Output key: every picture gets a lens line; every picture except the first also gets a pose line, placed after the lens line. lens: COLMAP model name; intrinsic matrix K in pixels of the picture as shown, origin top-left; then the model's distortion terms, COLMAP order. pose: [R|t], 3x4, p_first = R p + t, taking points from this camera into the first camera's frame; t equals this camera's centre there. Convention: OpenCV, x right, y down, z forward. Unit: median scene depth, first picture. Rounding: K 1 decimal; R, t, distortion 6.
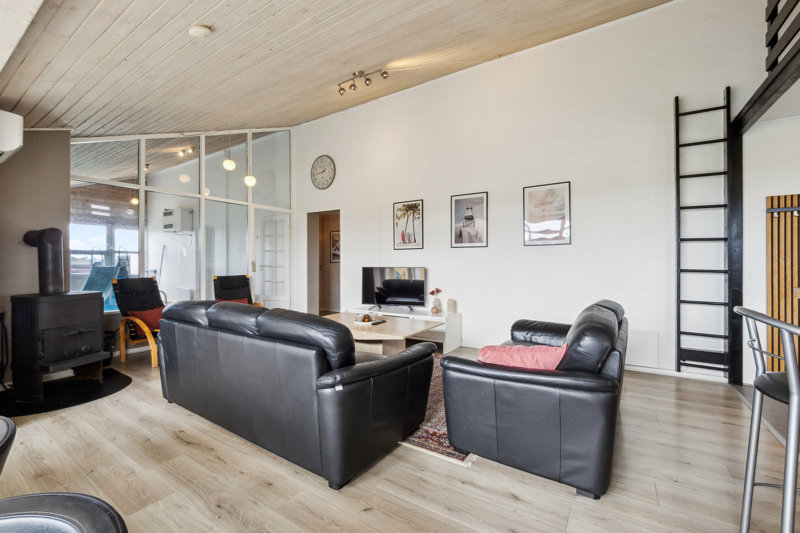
lens RADIAL K [[337.5, 0, 398.8], [0, 337.5, 257.1], [0, 0, 1]] dist [-0.013397, -0.000237]
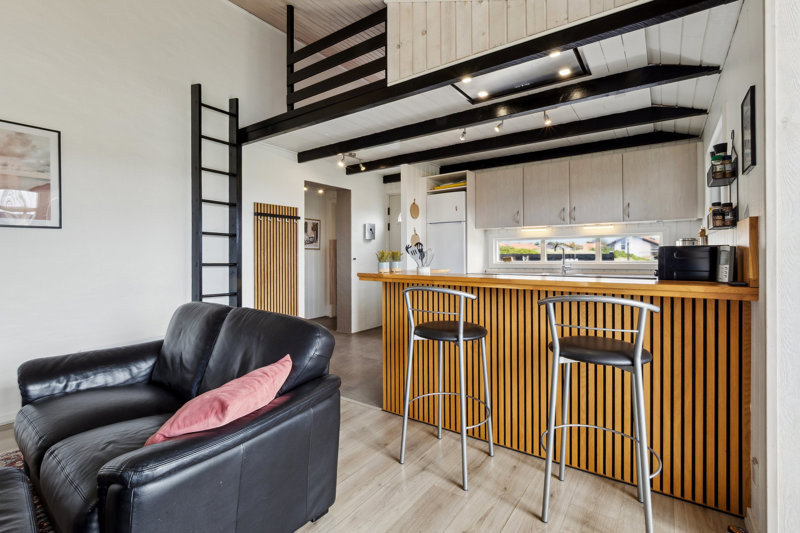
lens RADIAL K [[370.7, 0, 398.6], [0, 370.7, 256.0], [0, 0, 1]] dist [0.000422, -0.000481]
pose [[0.042604, -0.004137, 0.999083, -0.218425], [-0.019248, 0.999802, 0.004961, -0.001211], [-0.998907, -0.019442, 0.042516, 0.385313]]
